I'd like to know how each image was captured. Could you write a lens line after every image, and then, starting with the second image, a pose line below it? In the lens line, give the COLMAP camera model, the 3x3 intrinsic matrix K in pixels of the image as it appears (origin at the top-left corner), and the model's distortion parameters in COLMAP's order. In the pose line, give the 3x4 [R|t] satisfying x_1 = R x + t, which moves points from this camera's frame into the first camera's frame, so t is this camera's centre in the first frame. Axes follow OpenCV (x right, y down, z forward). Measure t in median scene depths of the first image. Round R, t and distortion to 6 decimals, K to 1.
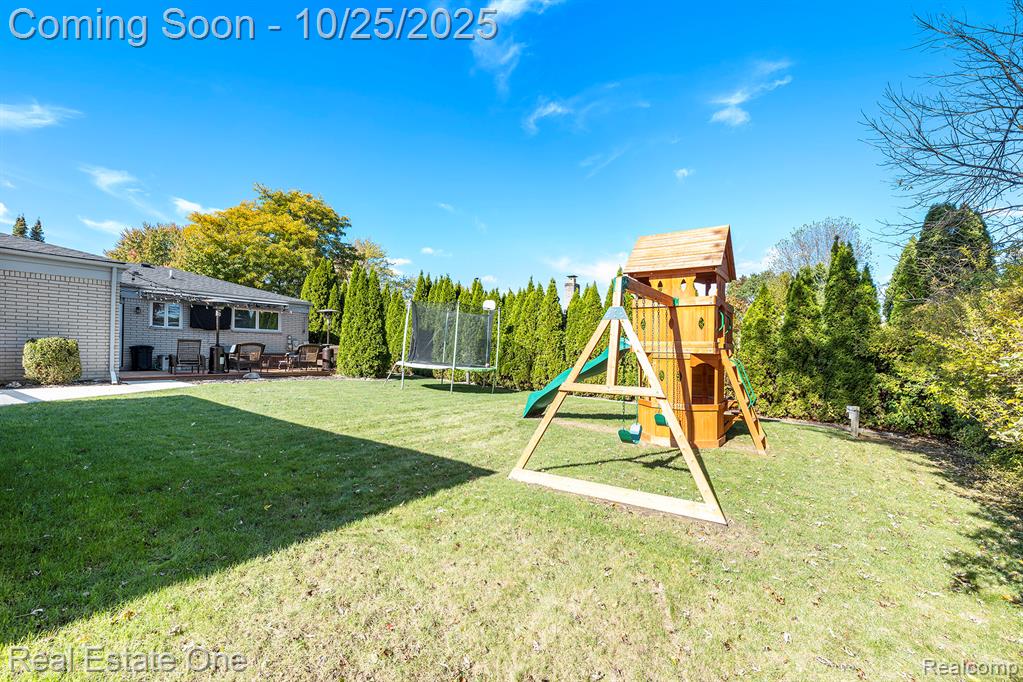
lens RADIAL K [[426.8, 0, 515.6], [0, 426.8, 348.9], [0, 0, 1]] dist [-0.011179, 0.001290]
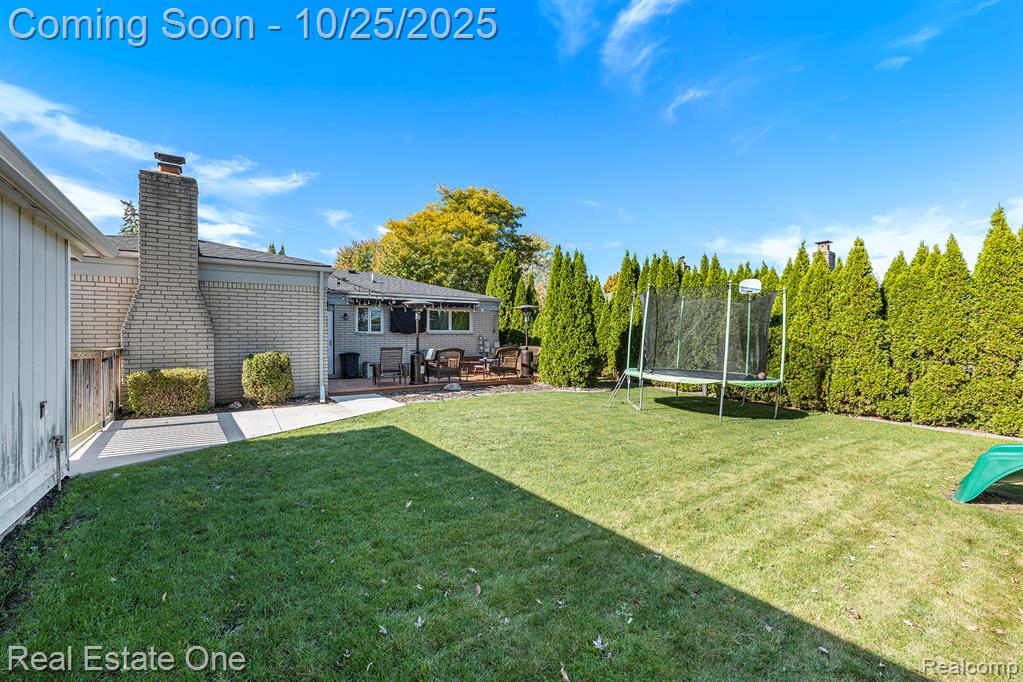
lens RADIAL K [[440.3, 0, 519.7], [0, 440.3, 343.9], [0, 0, 1]] dist [-0.010441, -0.000479]
pose [[0.934503, -0.023230, -0.355197, -0.142834], [0.026476, 0.999640, 0.004280, -0.019659], [0.354970, -0.013404, 0.934782, 0.175301]]
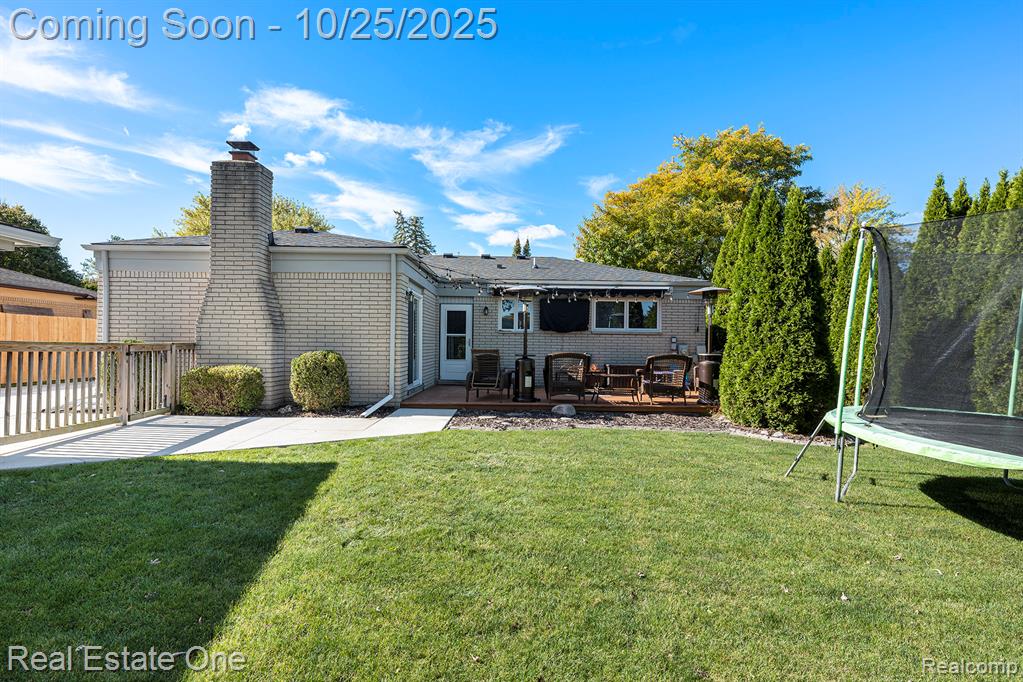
lens RADIAL K [[519.6, 0, 485.7], [0, 519.6, 351.7], [0, 0, 1]] dist [-0.020204, -0.000184]
pose [[0.563158, 0.005010, -0.826334, -0.068257], [0.000527, 0.999979, 0.006422, -0.017858], [0.826349, -0.004052, 0.563144, 0.417995]]
